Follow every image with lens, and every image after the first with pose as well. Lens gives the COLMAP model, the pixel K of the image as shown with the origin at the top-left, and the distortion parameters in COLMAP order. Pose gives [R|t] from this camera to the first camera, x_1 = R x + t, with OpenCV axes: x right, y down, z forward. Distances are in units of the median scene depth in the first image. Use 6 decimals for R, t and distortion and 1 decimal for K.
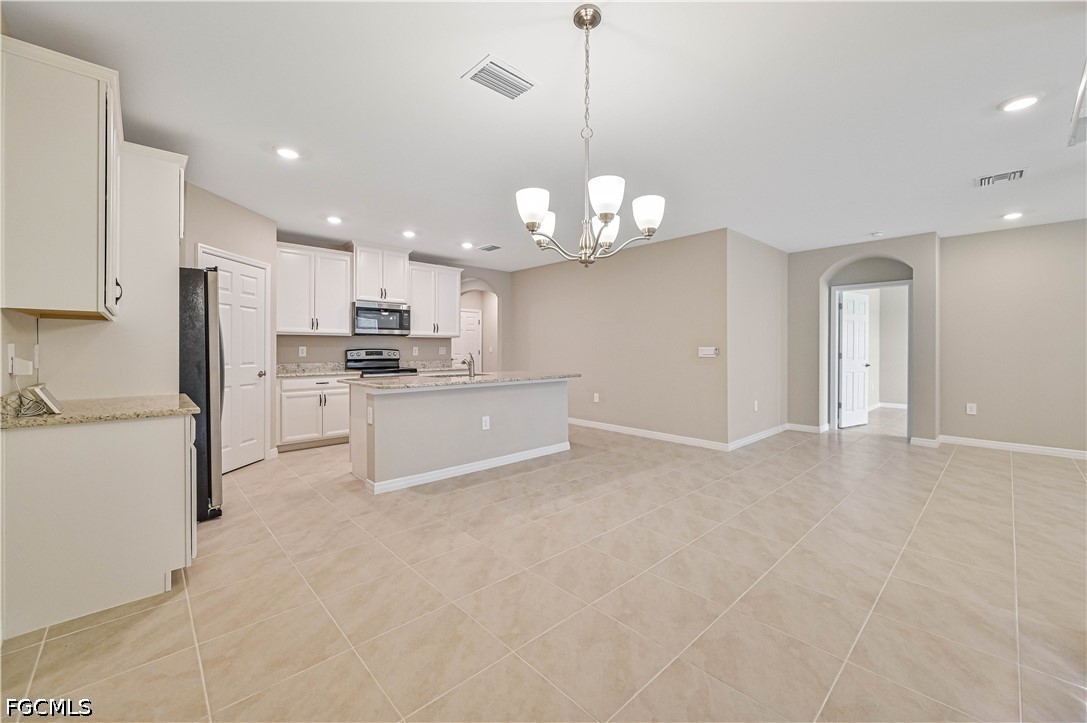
lens RADIAL K [[426.7, 0, 541.4], [0, 426.7, 349.8], [0, 0, 1]] dist [-0.001765, -0.000143]
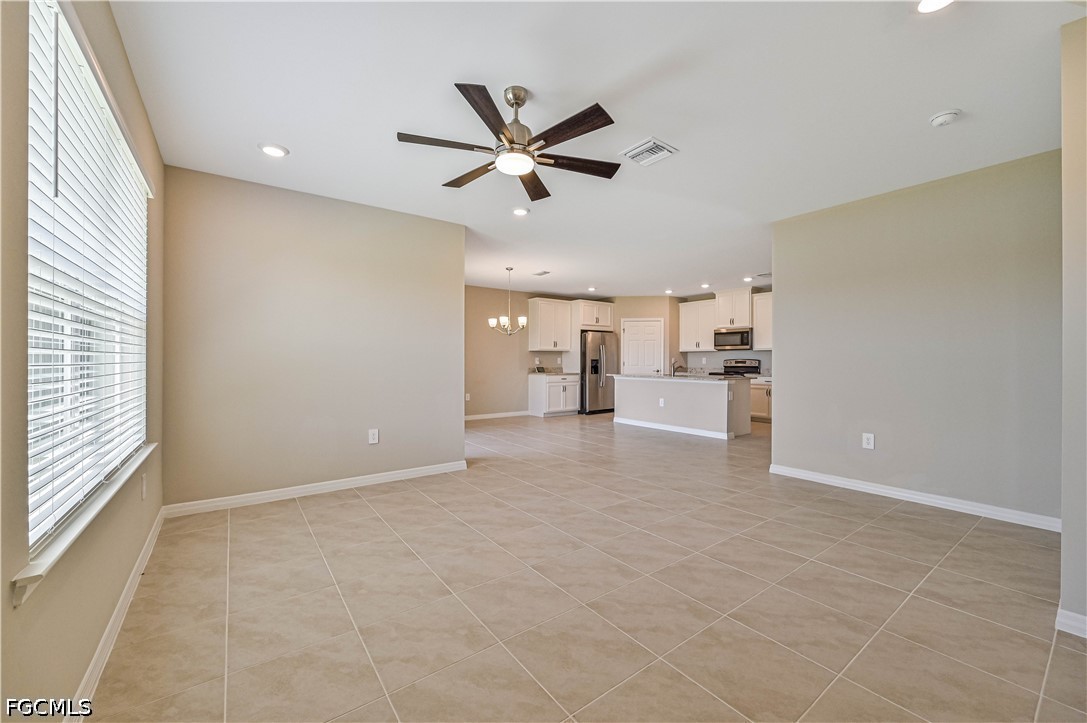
lens RADIAL K [[426.5, 0, 548.4], [0, 426.5, 359.6], [0, 0, 1]] dist [0.001646, 0.000354]
pose [[-0.106226, -0.004014, -0.994334, 1.883040], [-0.002459, 0.999990, -0.003774, 0.010099], [0.994339, 0.002044, -0.106235, 0.852344]]
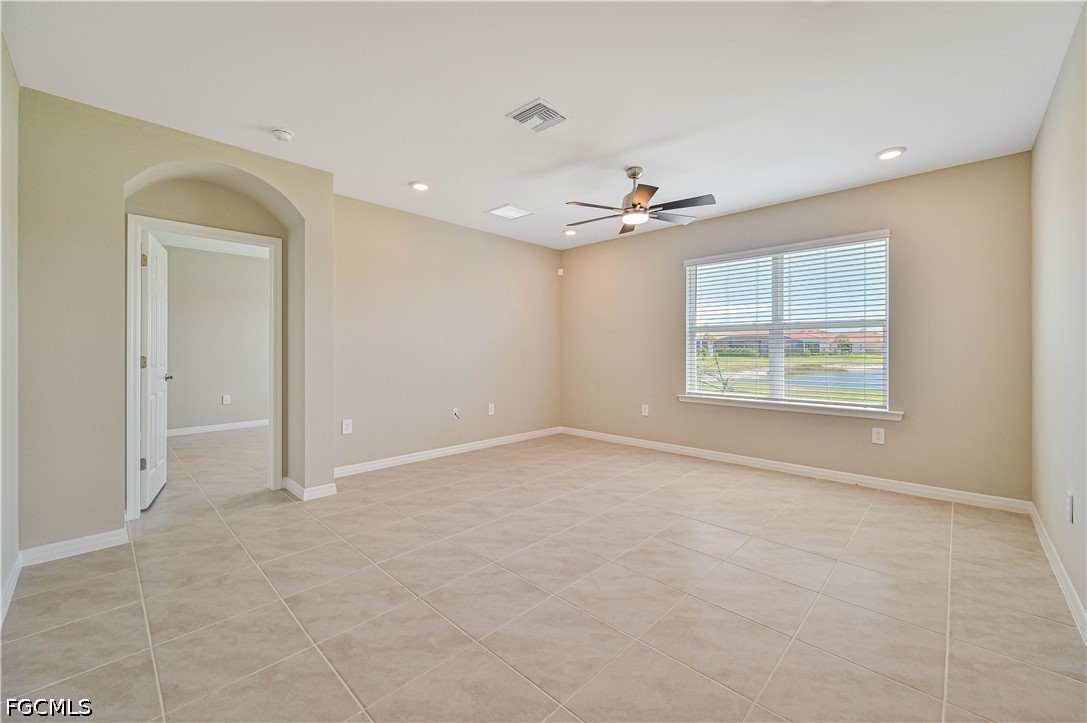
lens RADIAL K [[433.4, 0, 546.7], [0, 433.4, 353.4], [0, 0, 1]] dist [-0.000109, 0.000042]
pose [[-0.062430, -0.011852, 0.997979, 0.305820], [0.001426, 0.999927, 0.011964, 0.001528], [-0.998048, 0.002170, -0.062408, 0.990042]]
